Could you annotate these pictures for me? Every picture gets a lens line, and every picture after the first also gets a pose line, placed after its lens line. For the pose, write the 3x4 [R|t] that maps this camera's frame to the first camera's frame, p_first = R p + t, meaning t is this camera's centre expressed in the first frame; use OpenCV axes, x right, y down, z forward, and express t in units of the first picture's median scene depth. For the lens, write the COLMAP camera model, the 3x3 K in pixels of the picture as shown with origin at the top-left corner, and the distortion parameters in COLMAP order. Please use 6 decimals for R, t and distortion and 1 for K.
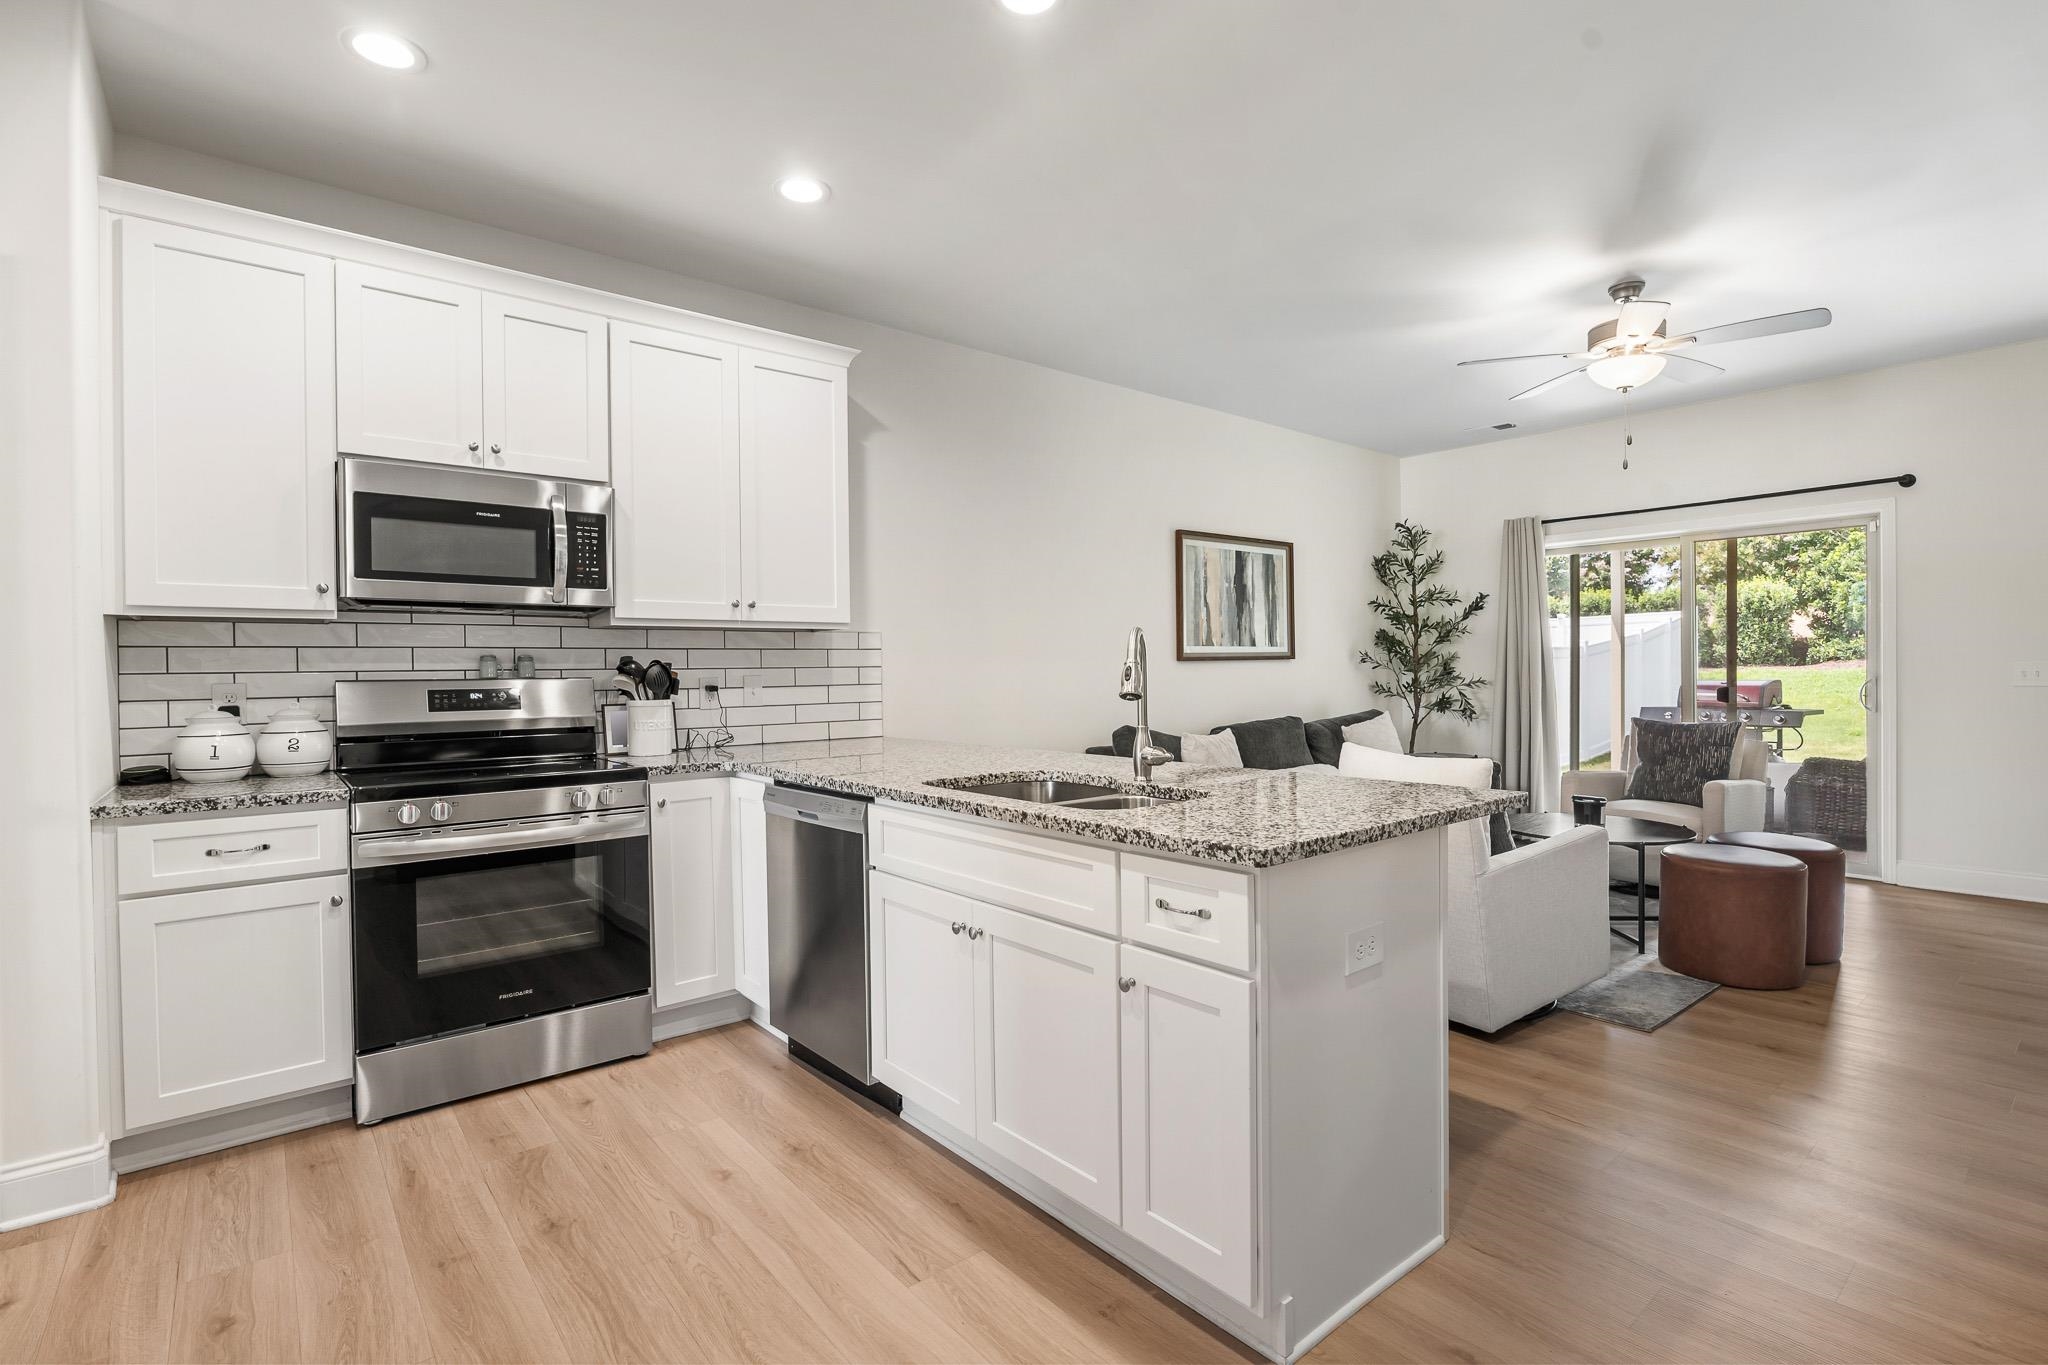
lens RADIAL K [[944.3, 0, 1022.2], [0, 944.3, 678.8], [0, 0, 1]] dist [-0.009577, -0.000679]
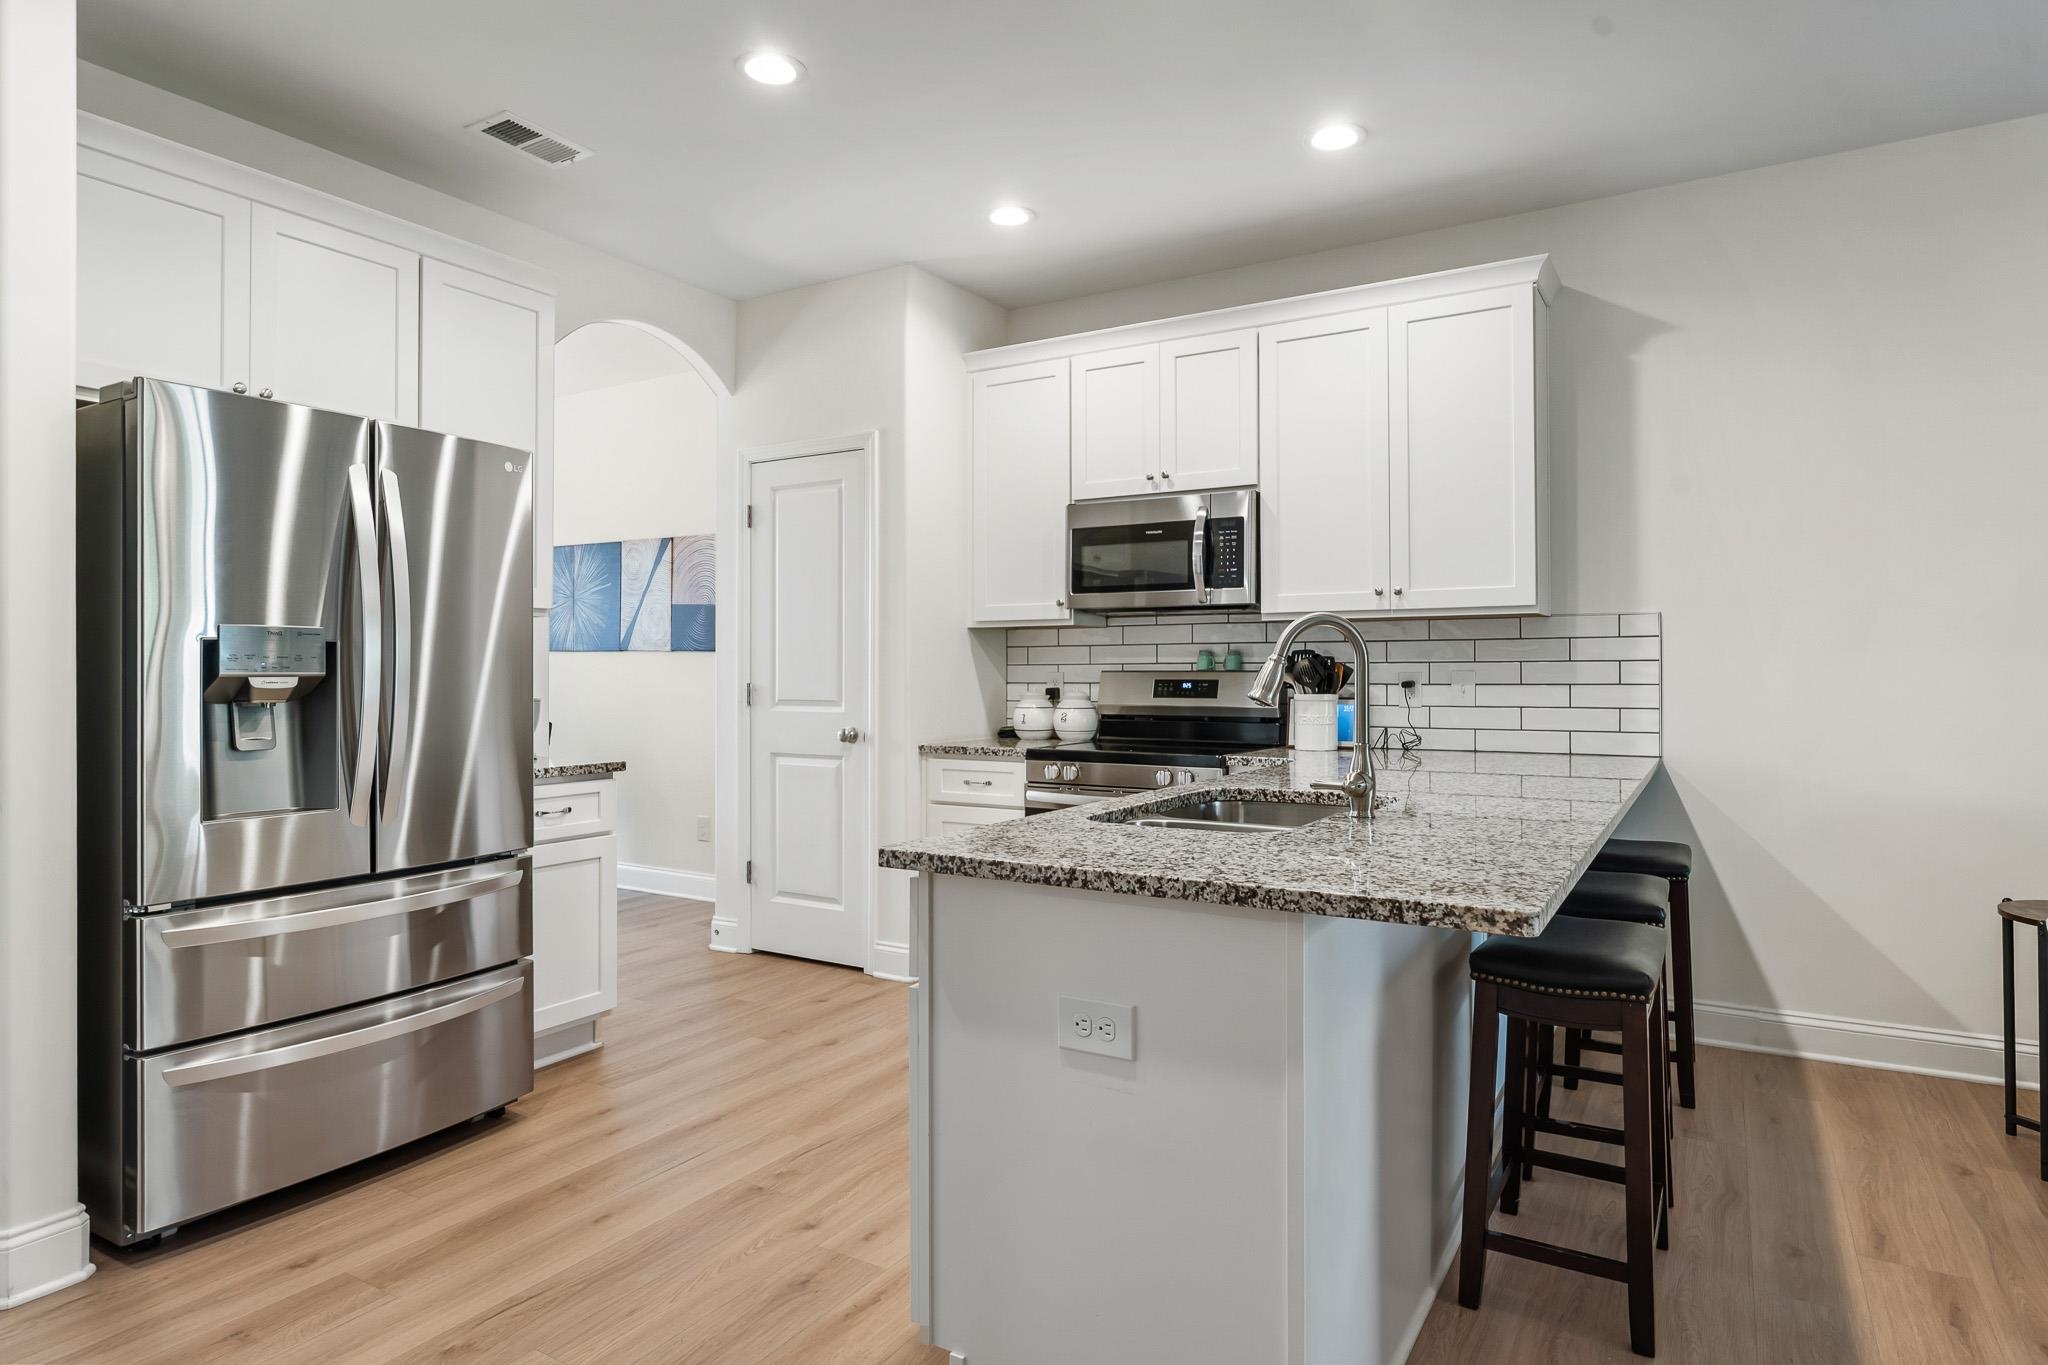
lens RADIAL K [[1134.4, 0, 1025.7], [0, 1134.4, 664.3], [0, 0, 1]] dist [-0.022012, 0.004884]
pose [[0.334907, 0.006036, -0.942232, 0.543861], [-0.010871, 0.999938, 0.002542, -0.007422], [0.942189, 0.009391, 0.334951, 0.279222]]
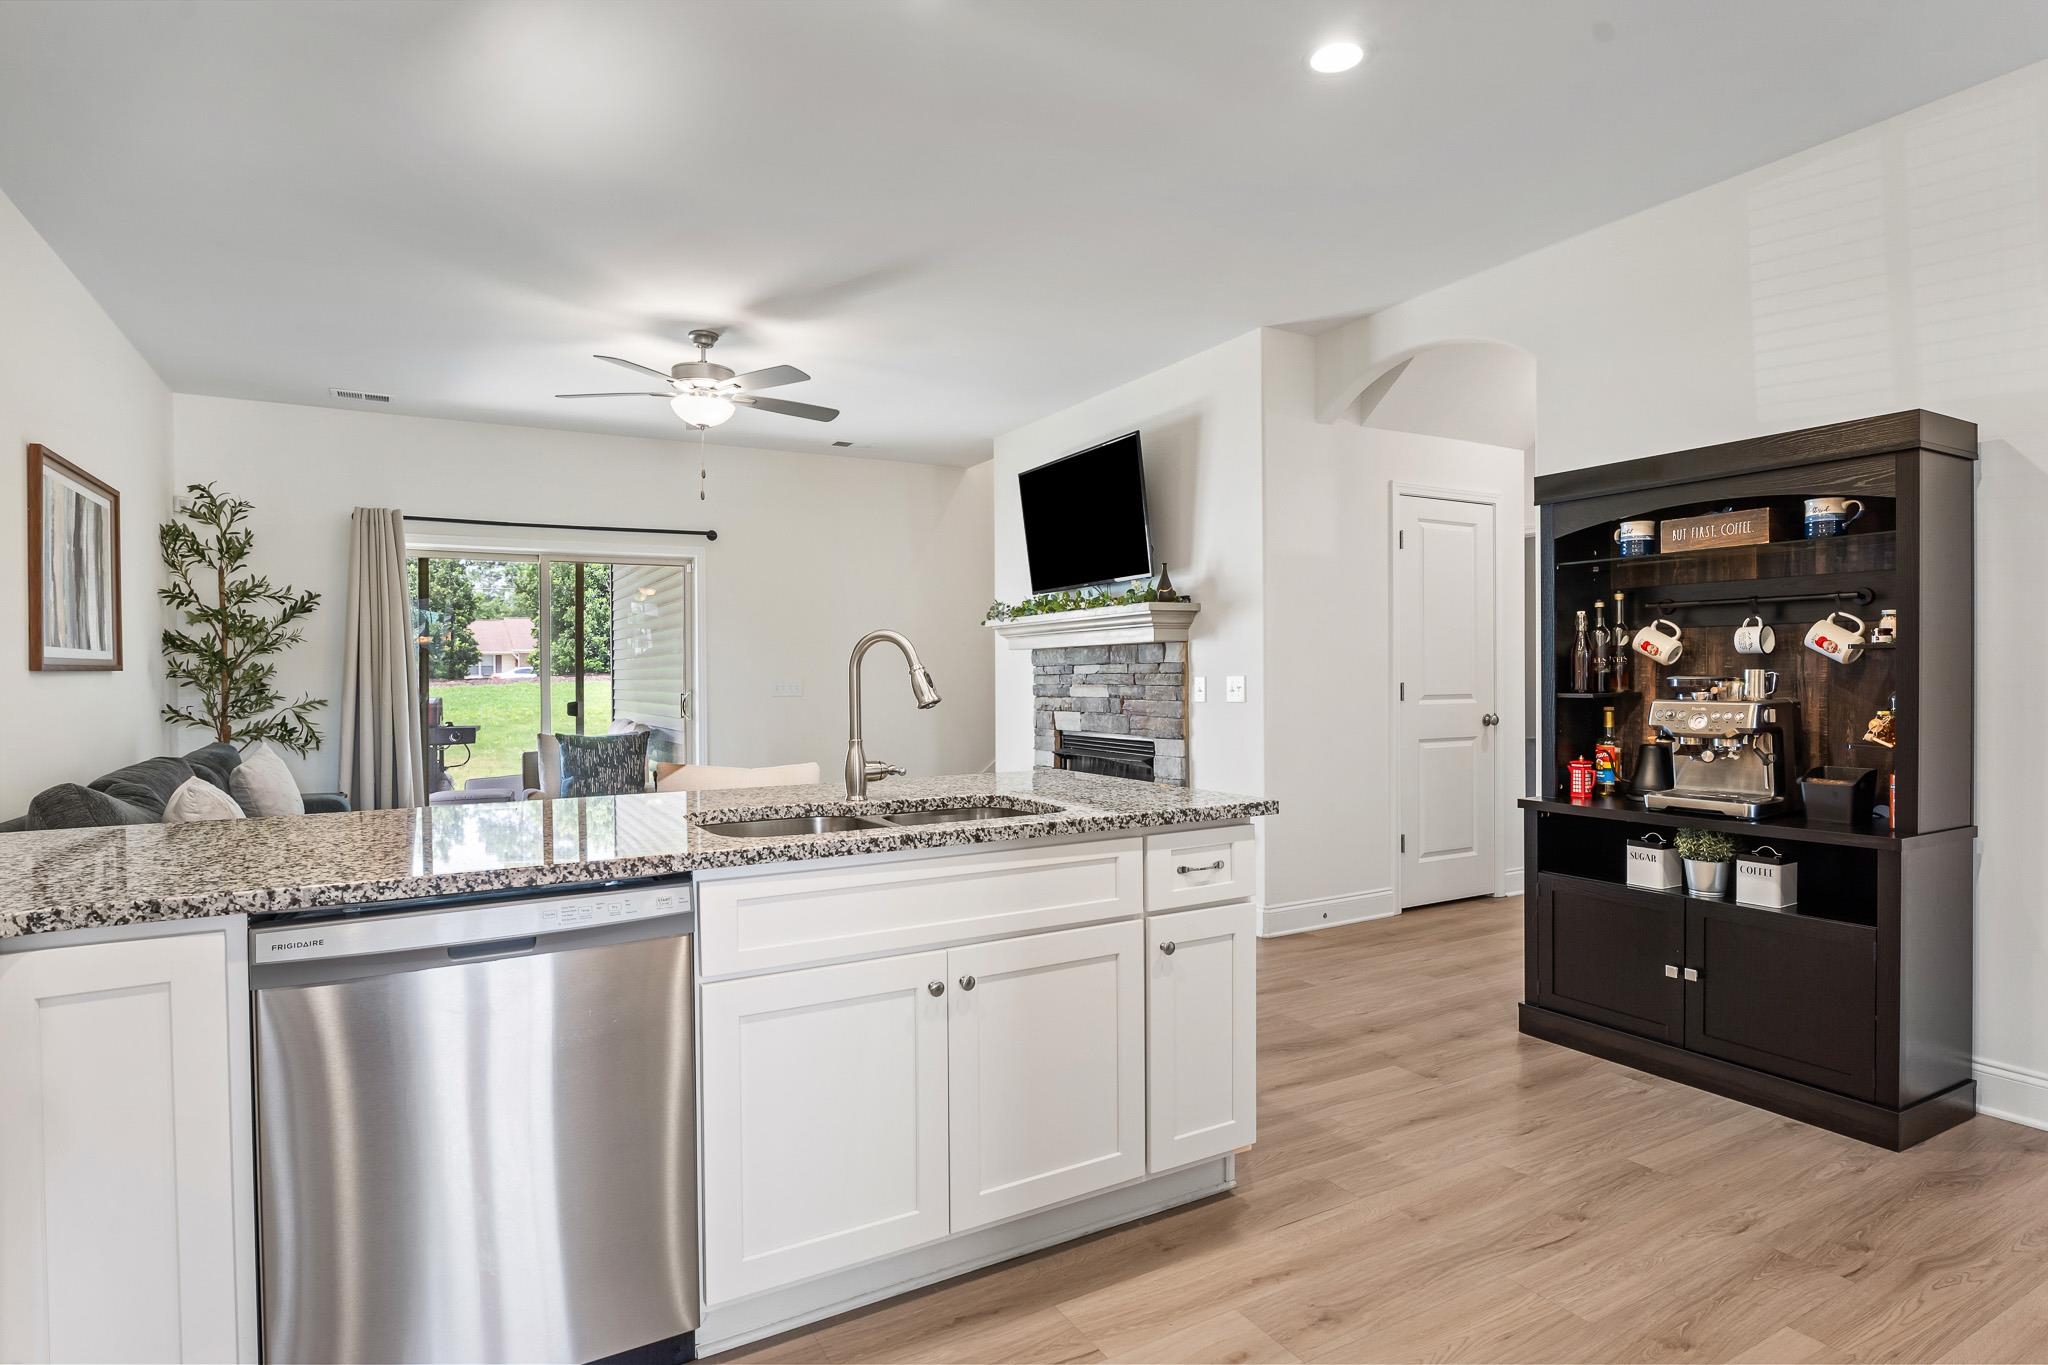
lens RADIAL K [[1077.6, 0, 1033.3], [0, 1077.6, 682.5], [0, 0, 1]] dist [-0.006524, 0.000016]
pose [[0.176976, 0.000822, 0.984215, -0.529833], [0.017486, 0.999839, -0.003979, 0.001458], [-0.984060, 0.017914, 0.176933, 0.404757]]
